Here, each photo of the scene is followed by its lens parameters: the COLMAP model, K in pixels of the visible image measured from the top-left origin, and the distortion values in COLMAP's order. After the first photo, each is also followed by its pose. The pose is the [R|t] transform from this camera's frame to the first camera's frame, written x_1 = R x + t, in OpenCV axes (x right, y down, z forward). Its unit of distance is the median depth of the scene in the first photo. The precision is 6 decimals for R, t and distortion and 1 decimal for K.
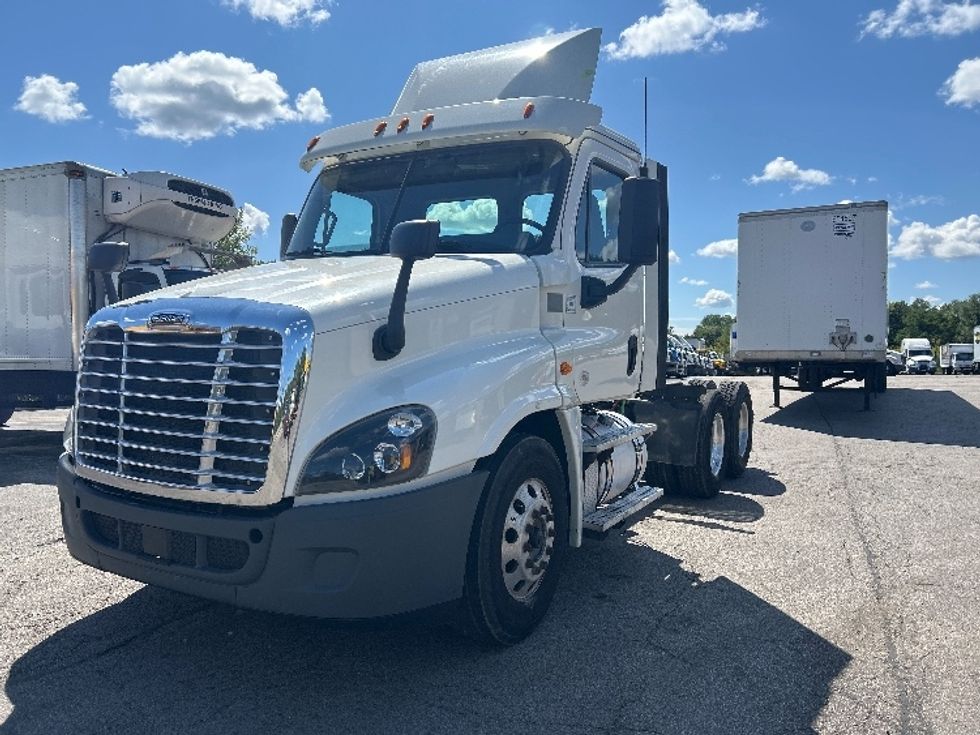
lens RADIAL K [[723.9, 0, 490.0], [0, 723.9, 367.5], [0, 0, 1]] dist [0.059132, -0.058341]
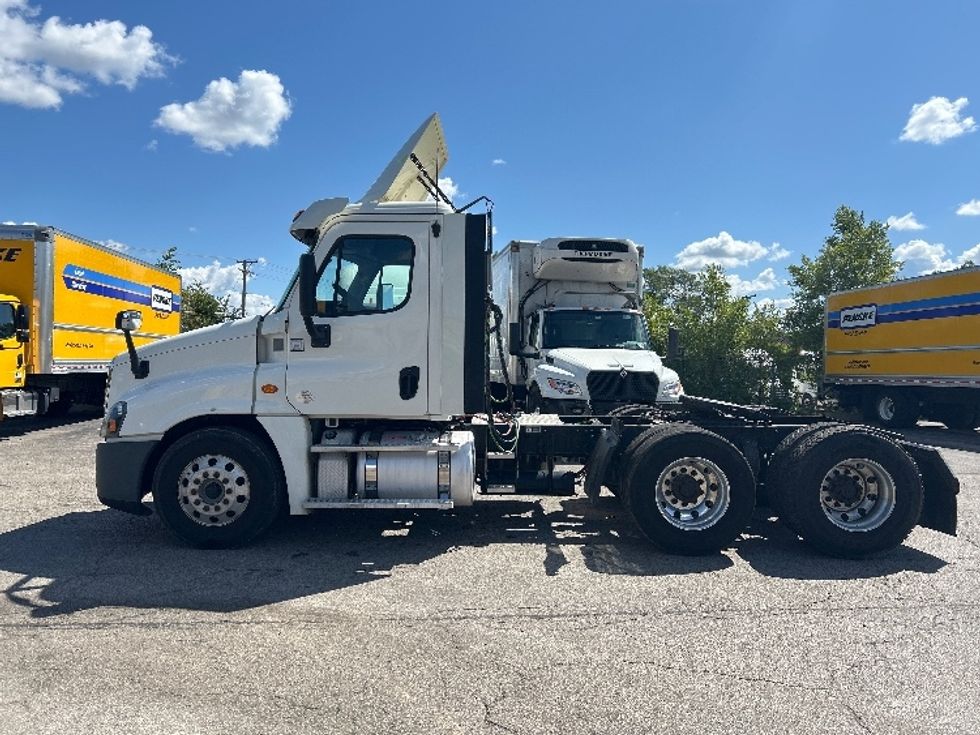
lens RADIAL K [[723.9, 0, 490.0], [0, 723.9, 367.5], [0, 0, 1]] dist [0.059132, -0.058341]
pose [[0.484261, 0.009747, -0.874869, 1.407258], [-0.030432, 0.999521, -0.005710, -0.041690], [0.874394, 0.029389, 0.484325, 0.573914]]
